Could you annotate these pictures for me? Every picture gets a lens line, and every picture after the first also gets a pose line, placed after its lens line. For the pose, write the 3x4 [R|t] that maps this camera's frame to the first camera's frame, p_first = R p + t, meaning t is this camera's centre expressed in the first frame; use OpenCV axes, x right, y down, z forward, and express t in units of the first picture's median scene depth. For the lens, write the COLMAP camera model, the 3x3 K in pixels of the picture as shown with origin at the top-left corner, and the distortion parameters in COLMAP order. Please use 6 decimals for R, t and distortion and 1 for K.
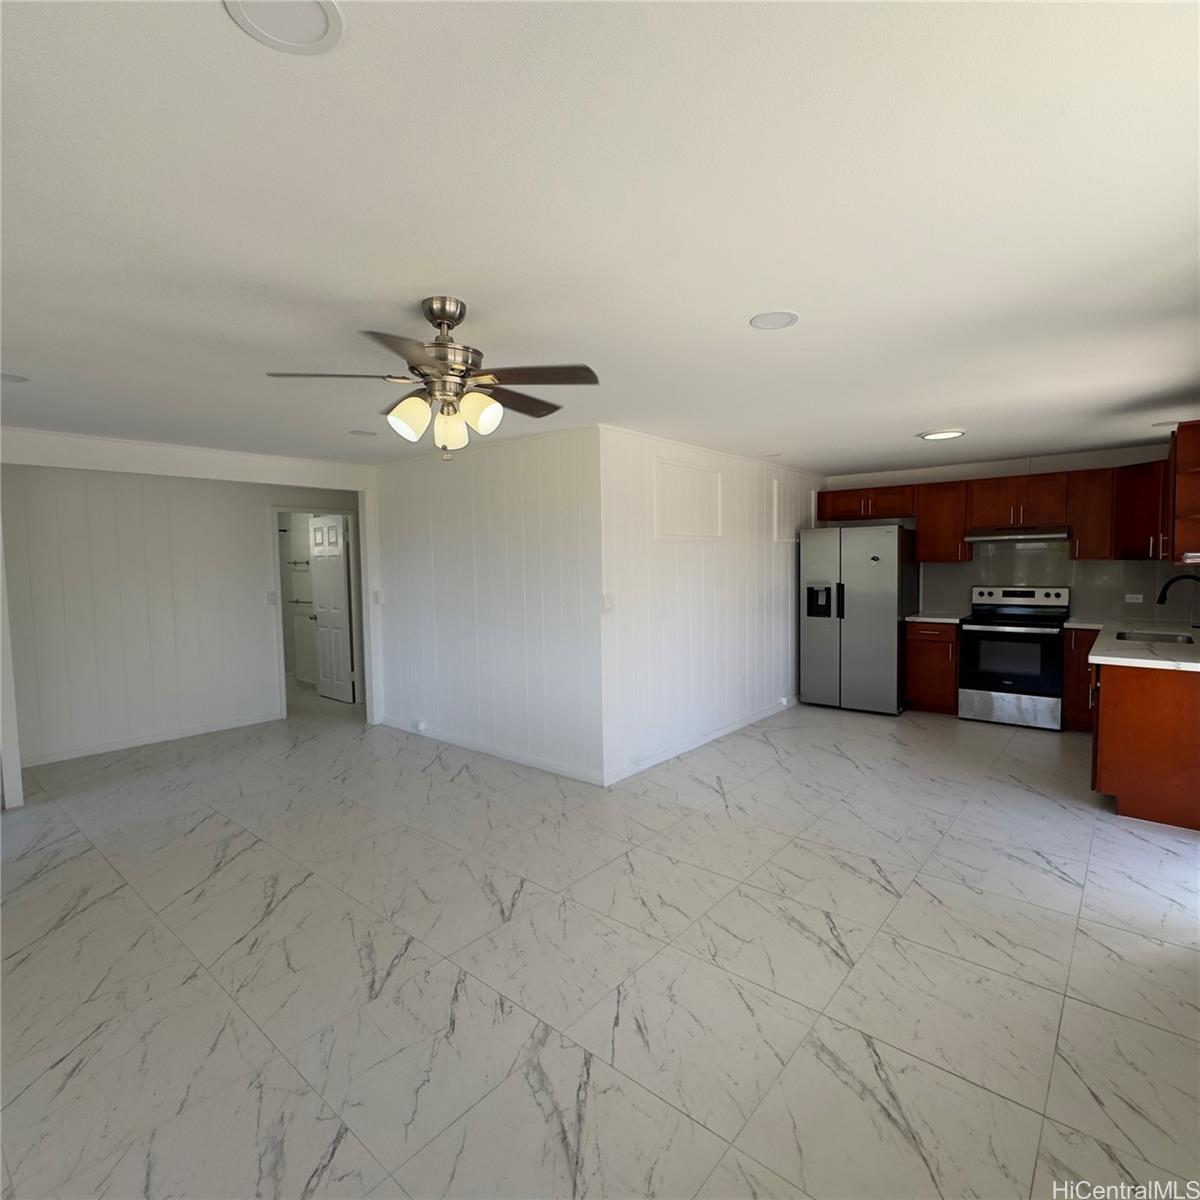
lens RADIAL K [[640.7, 0, 600.0], [0, 640.7, 600.0], [0, 0, 1]] dist [0.002934, 0.000415]
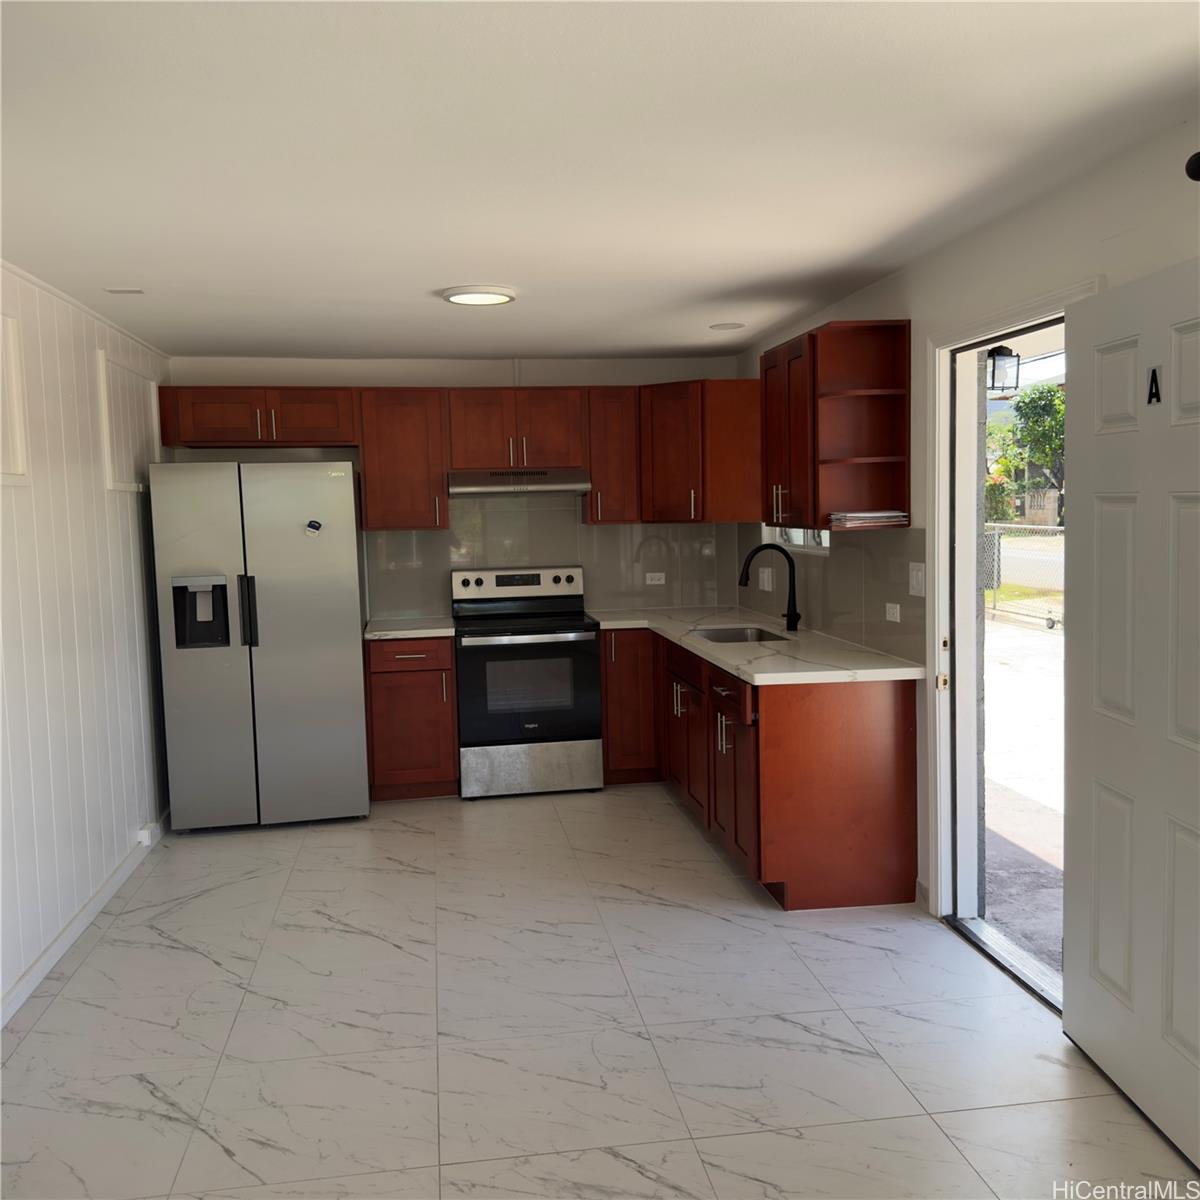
lens RADIAL K [[1115.1, 0, 600.0], [0, 1115.1, 600.0], [0, 0, 1]] dist [0.153067, -0.284638]
pose [[0.655475, -0.062726, 0.752608, -0.109024], [0.058794, 0.997759, 0.031952, -0.020144], [-0.752925, 0.023305, 0.657693, 0.235892]]
